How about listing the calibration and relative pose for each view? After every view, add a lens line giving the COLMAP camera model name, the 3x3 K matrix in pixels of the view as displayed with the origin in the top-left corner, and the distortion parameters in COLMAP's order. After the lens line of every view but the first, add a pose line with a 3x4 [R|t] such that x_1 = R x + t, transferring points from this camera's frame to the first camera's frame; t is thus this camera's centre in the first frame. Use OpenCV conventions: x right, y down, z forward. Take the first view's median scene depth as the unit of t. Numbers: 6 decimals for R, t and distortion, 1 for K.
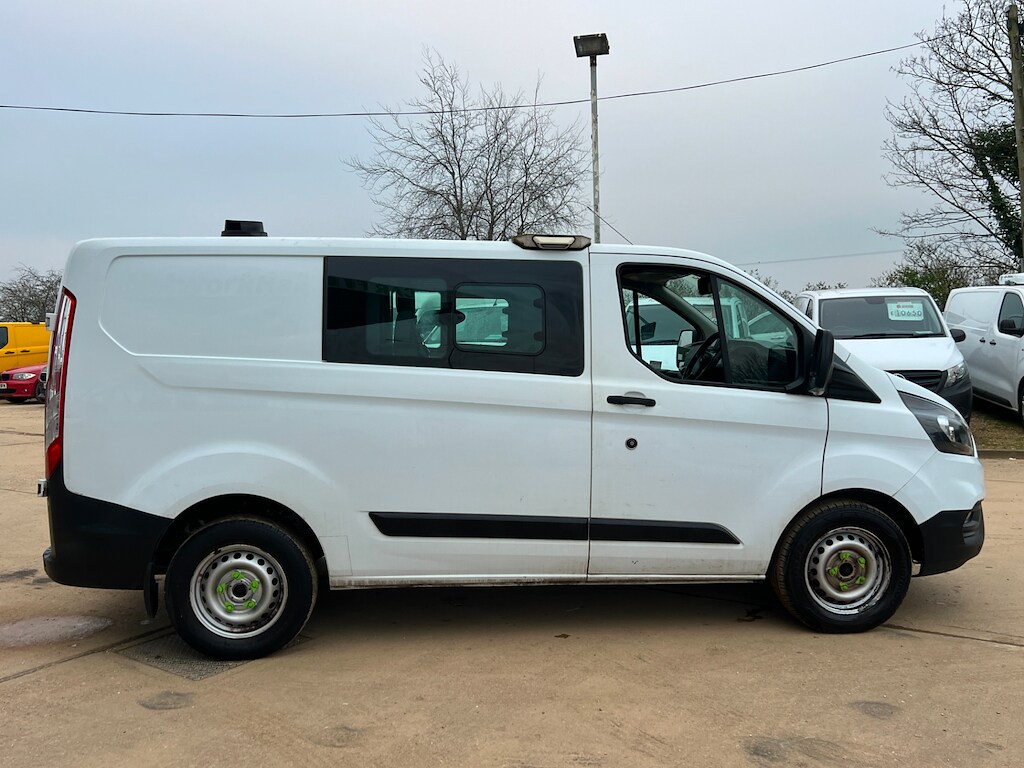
lens RADIAL K [[898.4, 0, 516.1], [0, 898.4, 385.7], [0, 0, 1]] dist [0.083334, -0.110147]
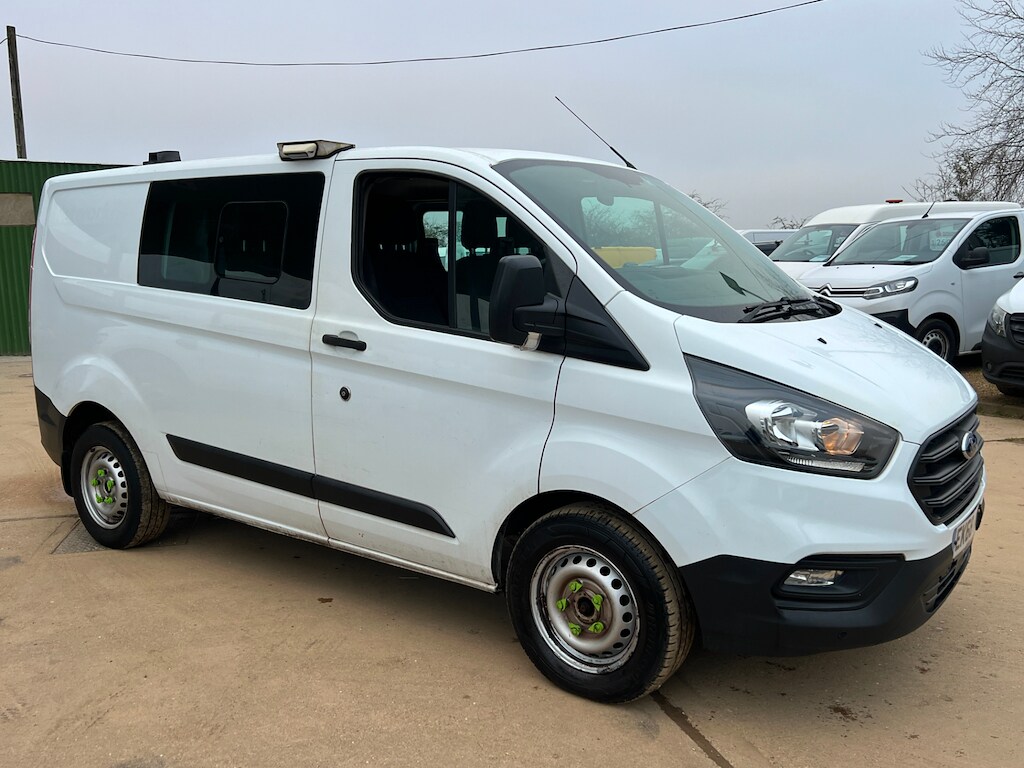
lens RADIAL K [[898.4, 0, 516.1], [0, 898.4, 385.7], [0, 0, 1]] dist [0.083334, -0.110147]
pose [[0.750201, 0.095278, -0.654309, 0.770260], [-0.037864, 0.994130, 0.101349, -0.032119], [0.660125, -0.051257, 0.749405, 0.471396]]
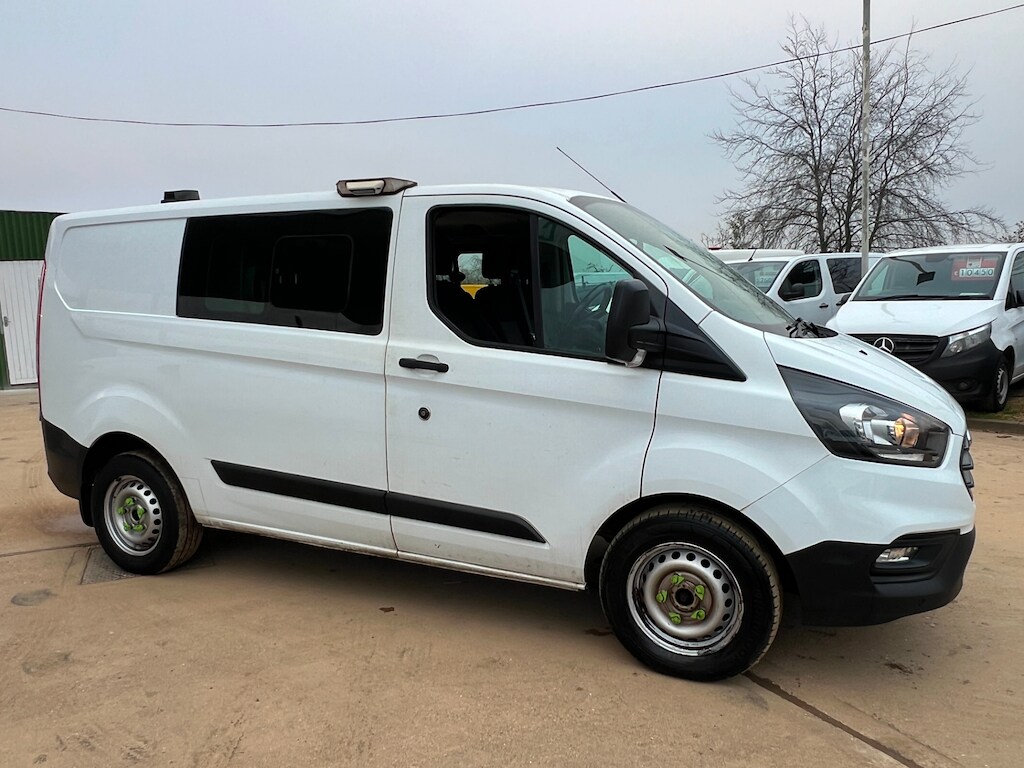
lens RADIAL K [[763.8, 0, 509.1], [0, 763.8, 383.5], [0, 0, 1]] dist [0.000465, 0.000079]
pose [[0.863261, 0.053225, -0.501944, 0.559533], [-0.022088, 0.997456, 0.067780, -0.016749], [0.504275, -0.047425, 0.862240, 0.390361]]
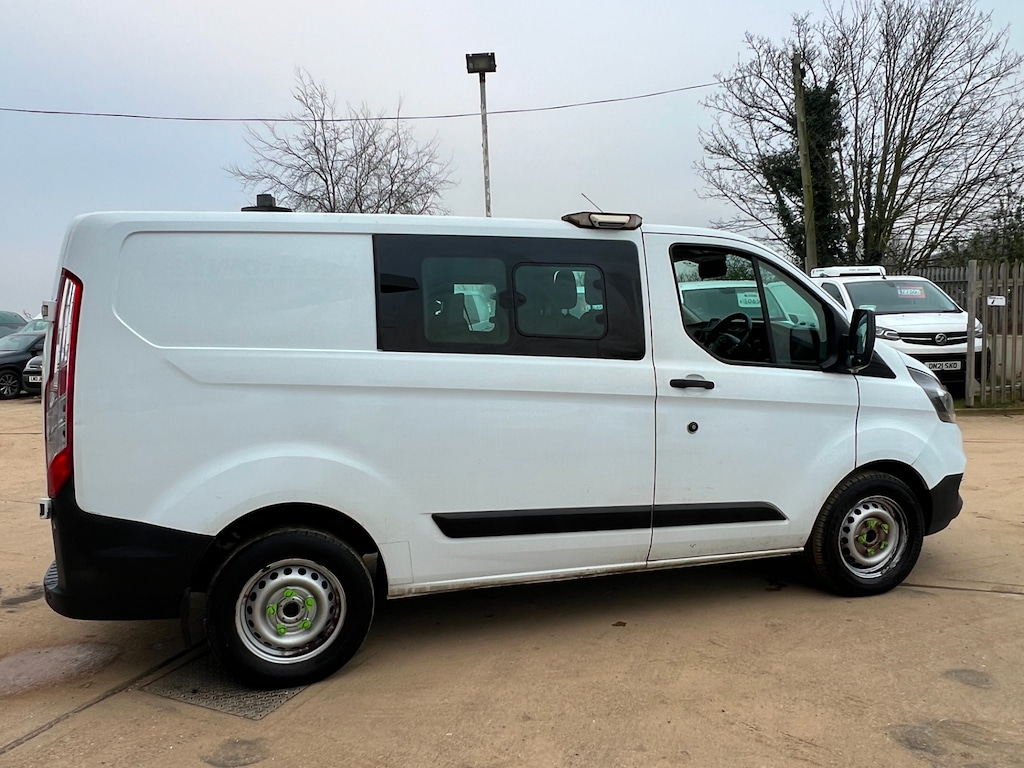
lens RADIAL K [[754.1, 0, 510.5], [0, 754.1, 382.7], [0, 0, 1]] dist [0.002116, -0.002360]
pose [[0.980847, -0.030503, 0.192377, -0.218749], [0.026343, 0.999361, 0.024149, -0.009222], [-0.192991, -0.018619, 0.981024, 0.224434]]
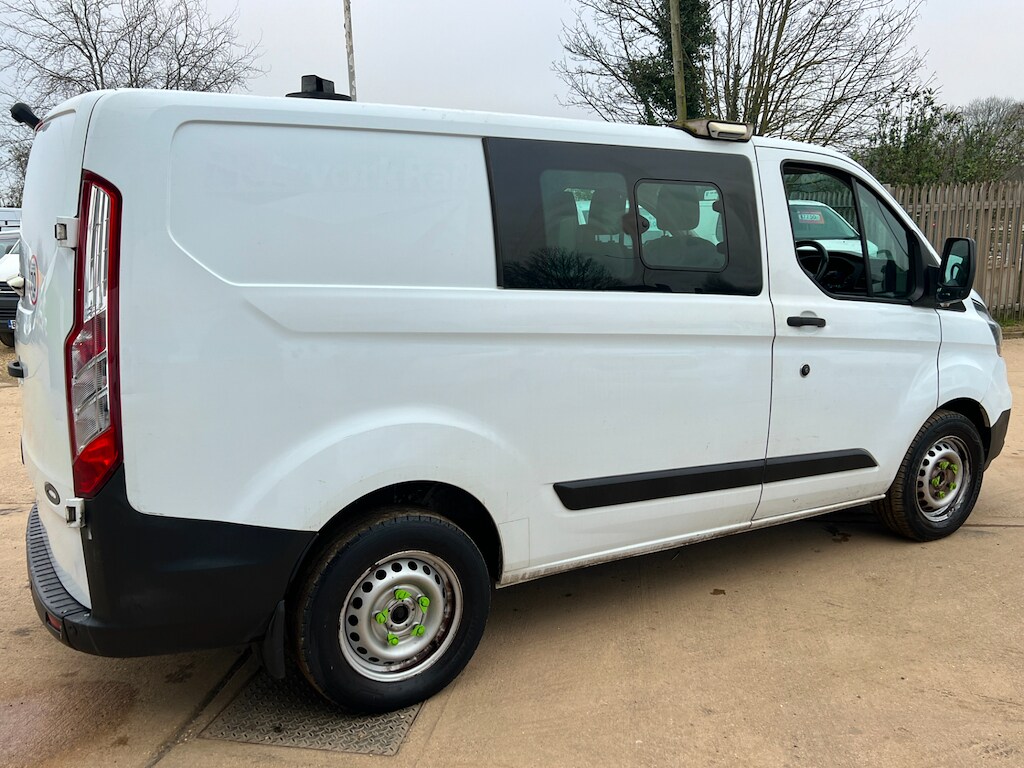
lens RADIAL K [[847.6, 0, 515.5], [0, 847.6, 384.6], [0, 0, 1]] dist [0.057376, -0.063271]
pose [[0.904282, -0.077296, 0.419881, -0.467576], [0.032091, 0.992998, 0.113687, -0.024969], [-0.425728, -0.089331, 0.900431, 0.359074]]
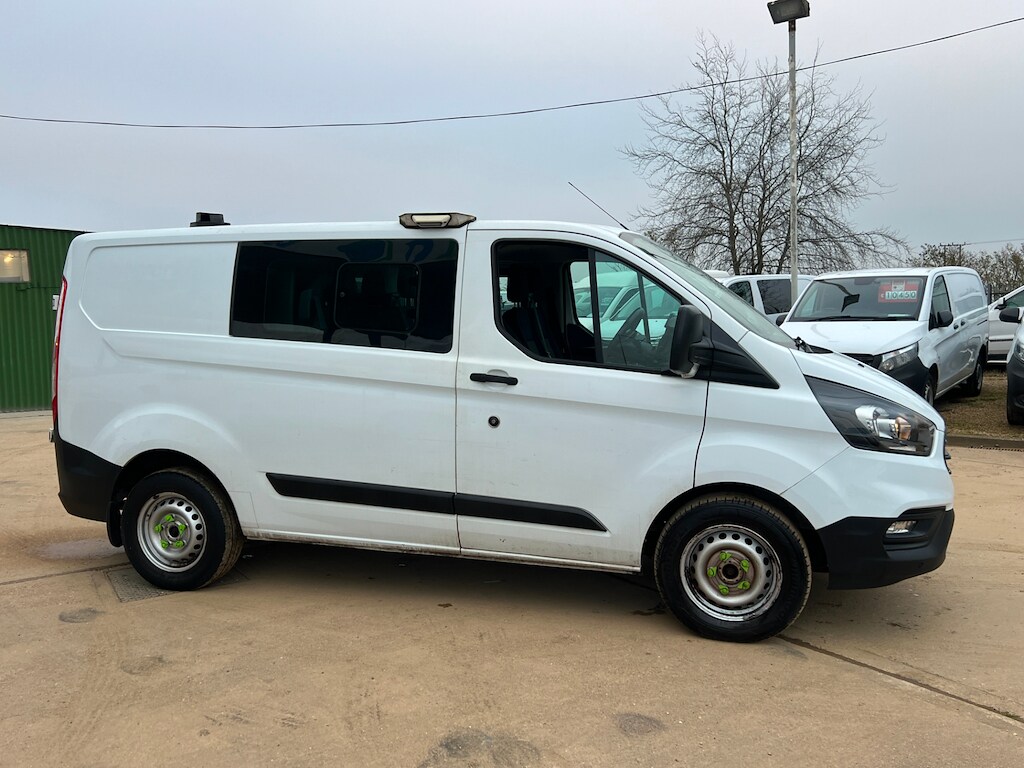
lens RADIAL K [[839.2, 0, 513.4], [0, 839.2, 379.6], [0, 0, 1]] dist [0.072702, -0.094028]
pose [[0.927822, 0.027647, -0.371998, 0.480404], [-0.018684, 0.999442, 0.027678, -0.007890], [0.372555, -0.018730, 0.927821, 0.145248]]
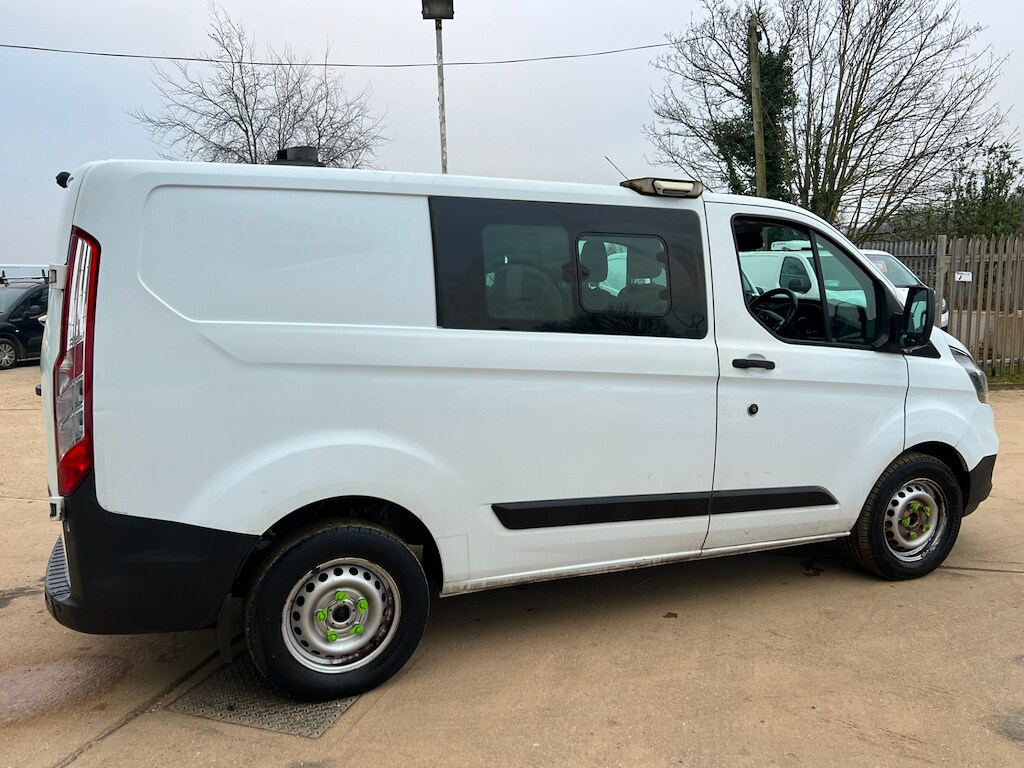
lens RADIAL K [[779.1, 0, 515.4], [0, 779.1, 387.0], [0, 0, 1]] dist [0.050575, -0.048712]
pose [[0.955111, -0.037514, 0.293862, -0.338210], [0.017781, 0.997421, 0.069537, -0.019546], [-0.295713, -0.061190, 0.953315, 0.290248]]
